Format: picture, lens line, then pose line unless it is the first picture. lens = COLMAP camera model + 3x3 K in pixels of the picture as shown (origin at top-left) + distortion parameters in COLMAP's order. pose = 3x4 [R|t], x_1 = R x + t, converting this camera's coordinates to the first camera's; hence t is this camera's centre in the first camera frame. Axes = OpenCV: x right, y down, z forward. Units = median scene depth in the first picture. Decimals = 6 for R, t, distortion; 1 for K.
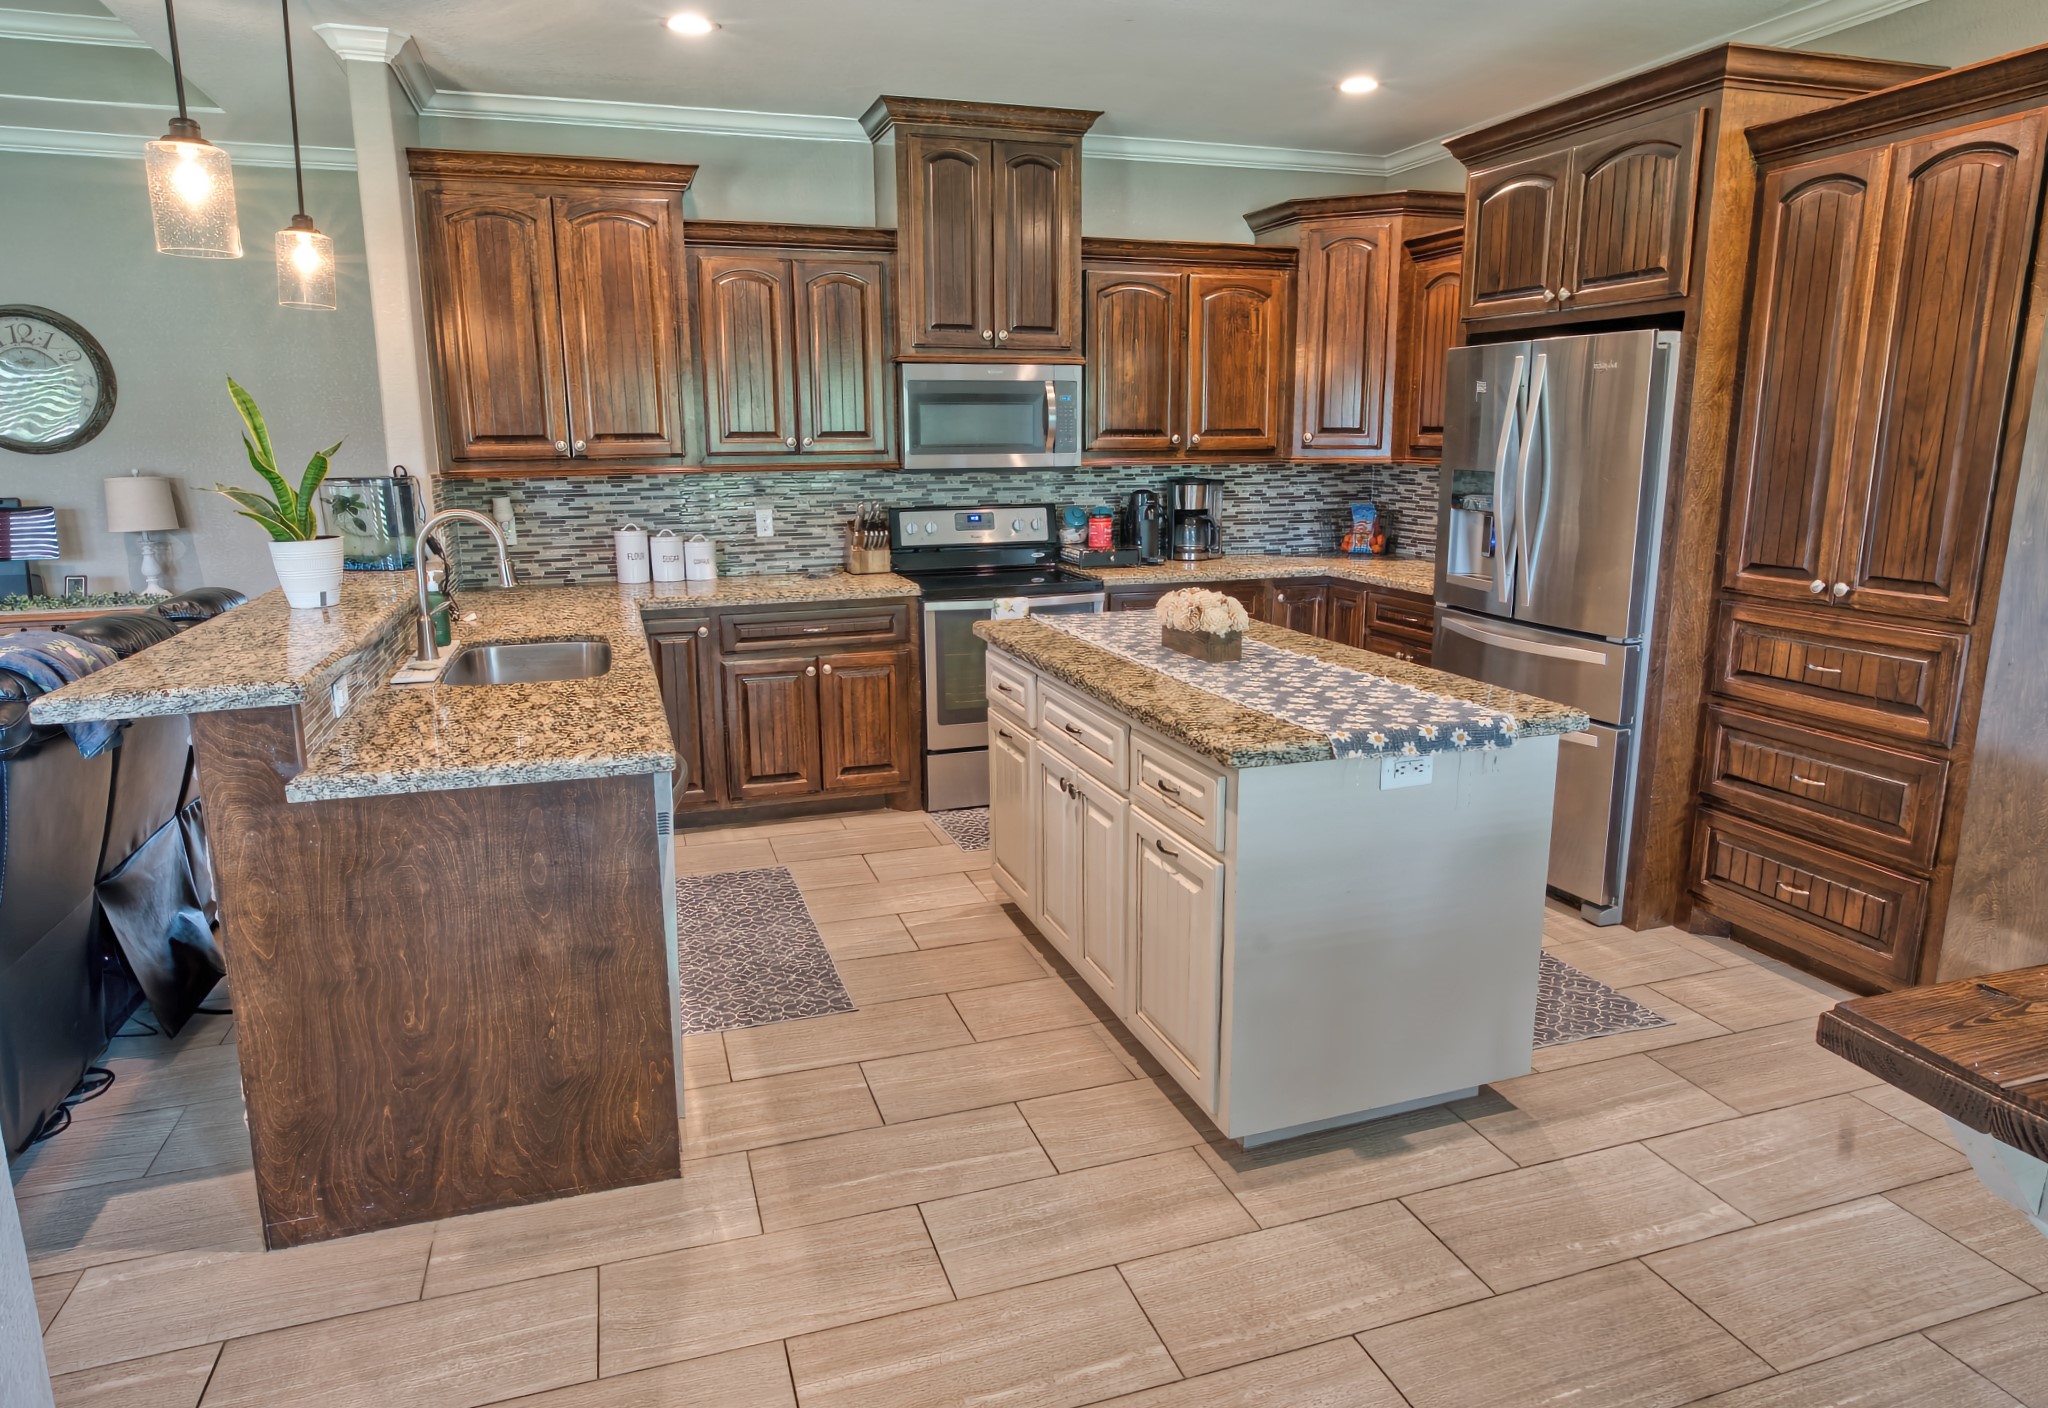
lens RADIAL K [[1251.9, 0, 990.1], [0, 1251.9, 704.8], [0, 0, 1]] dist [-0.027767, 0.006550]
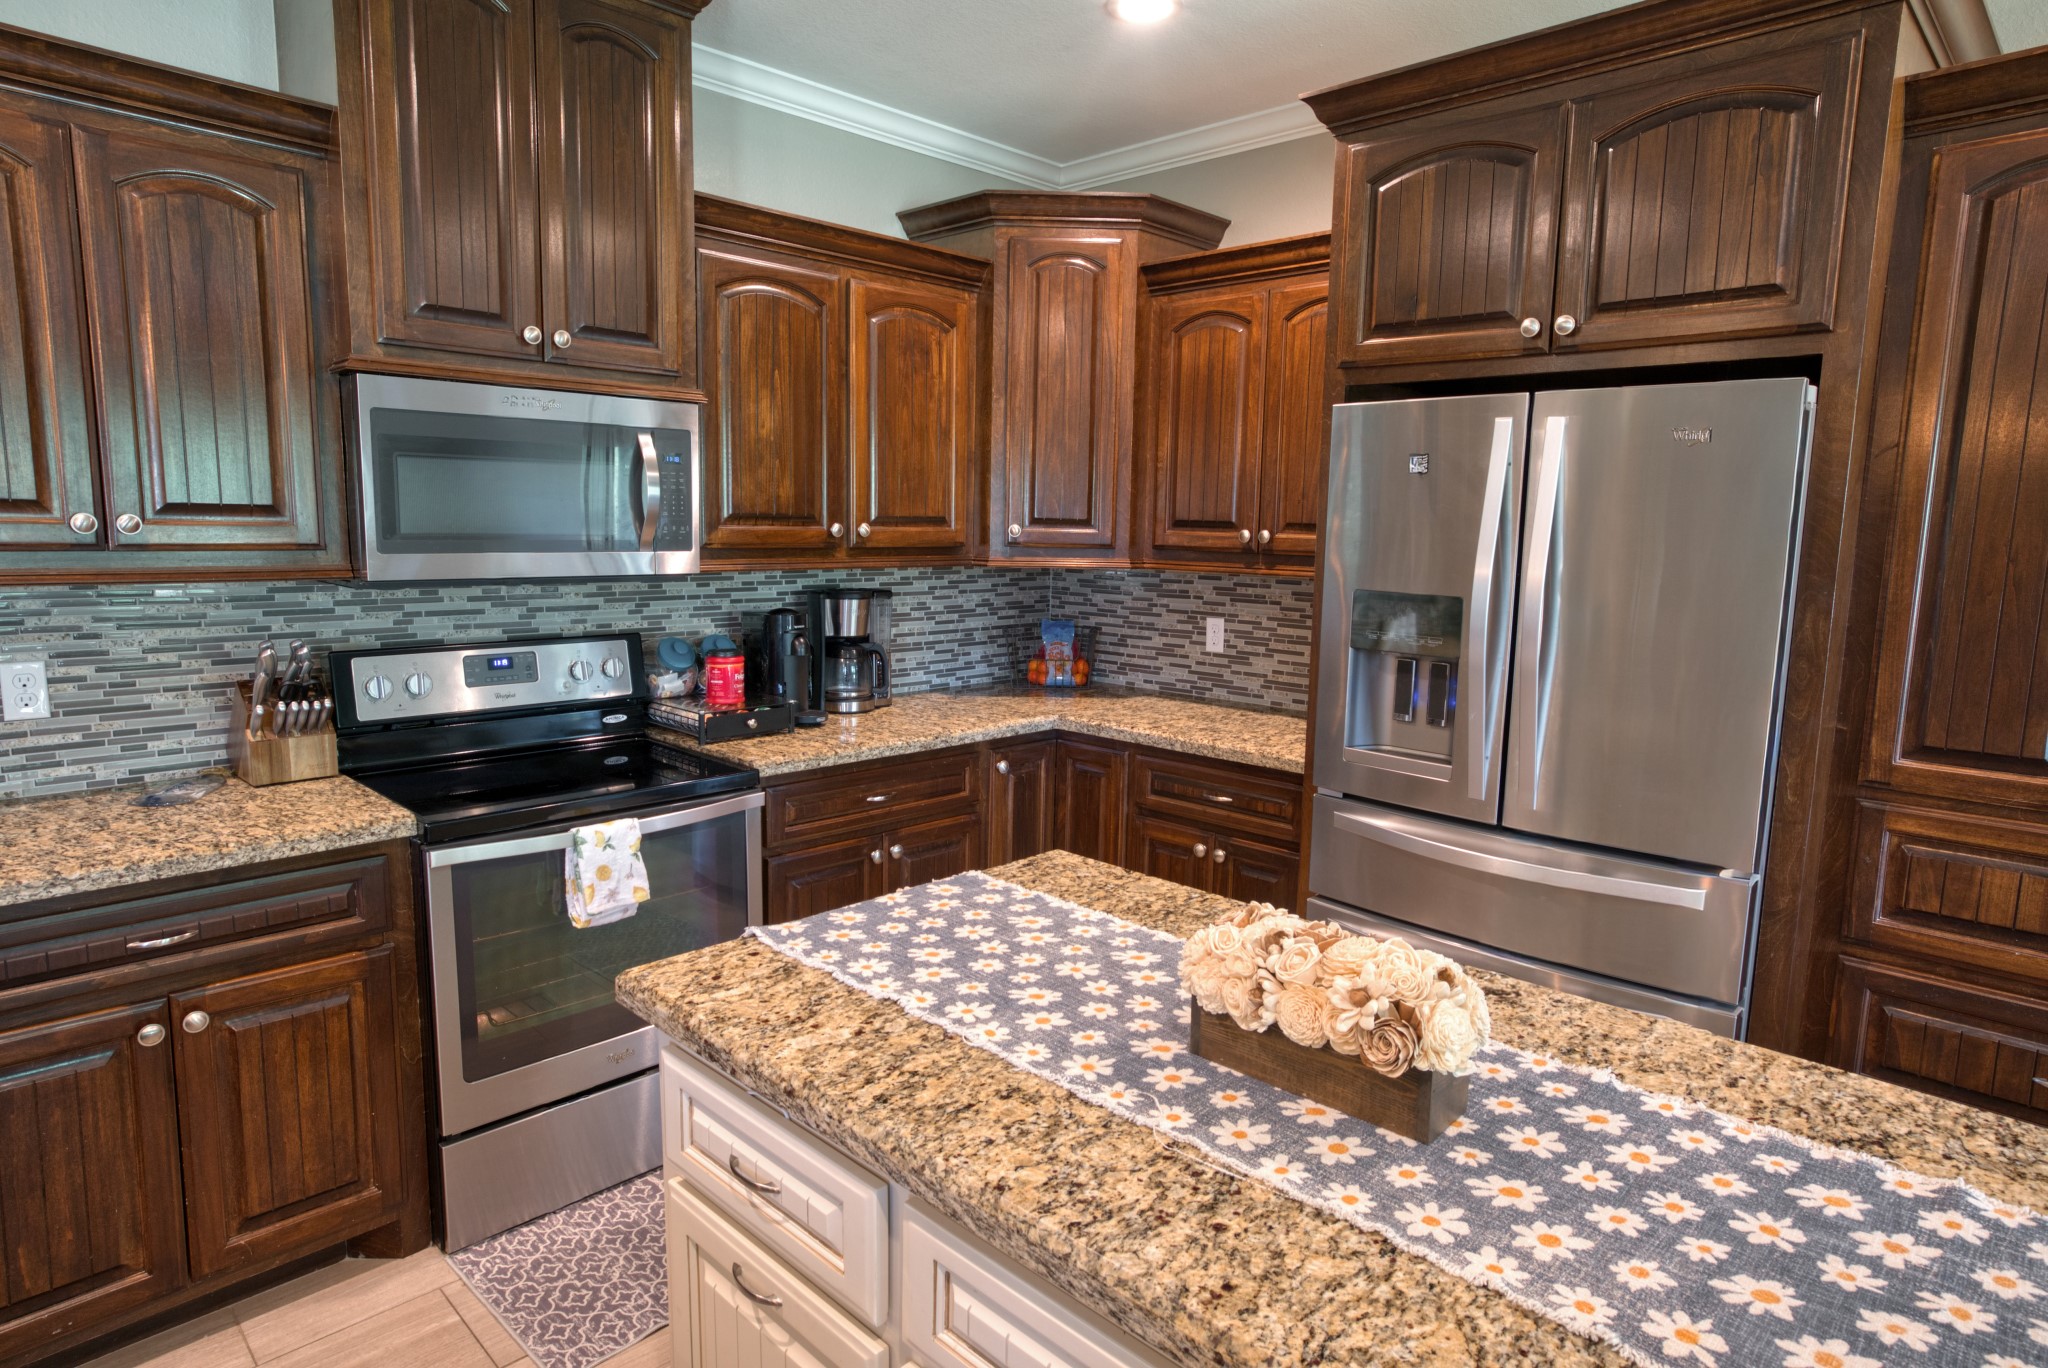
lens RADIAL K [[1173.6, 0, 1013.9], [0, 1173.6, 673.9], [0, 0, 1]] dist [-0.030105, 0.022034]
pose [[0.883664, -0.036857, 0.466668, -0.058479], [0.074384, 0.995285, -0.062244, -0.102389], [-0.462174, 0.089715, 0.882240, 0.467620]]
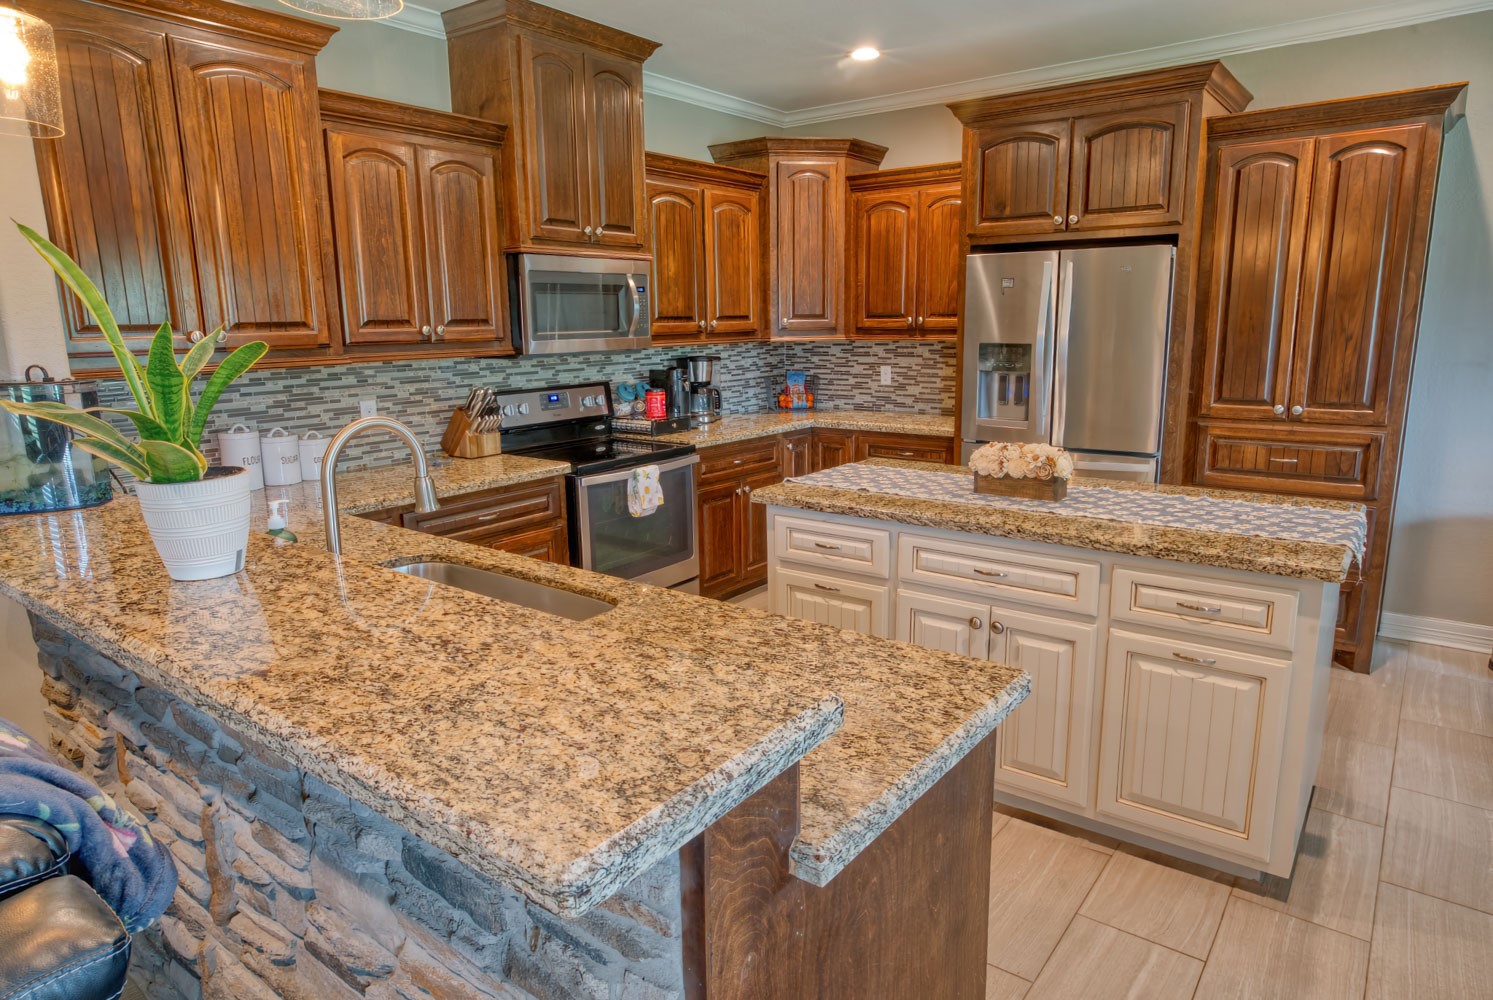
lens RADIAL K [[918.8, 0, 736.5], [0, 918.8, 491.2], [0, 0, 1]] dist [-0.018132, 0.003562]
pose [[0.818408, -0.110704, 0.563873, -0.372402], [0.129402, 0.991568, 0.006857, -0.057735], [-0.559878, 0.067355, 0.825833, 0.275413]]
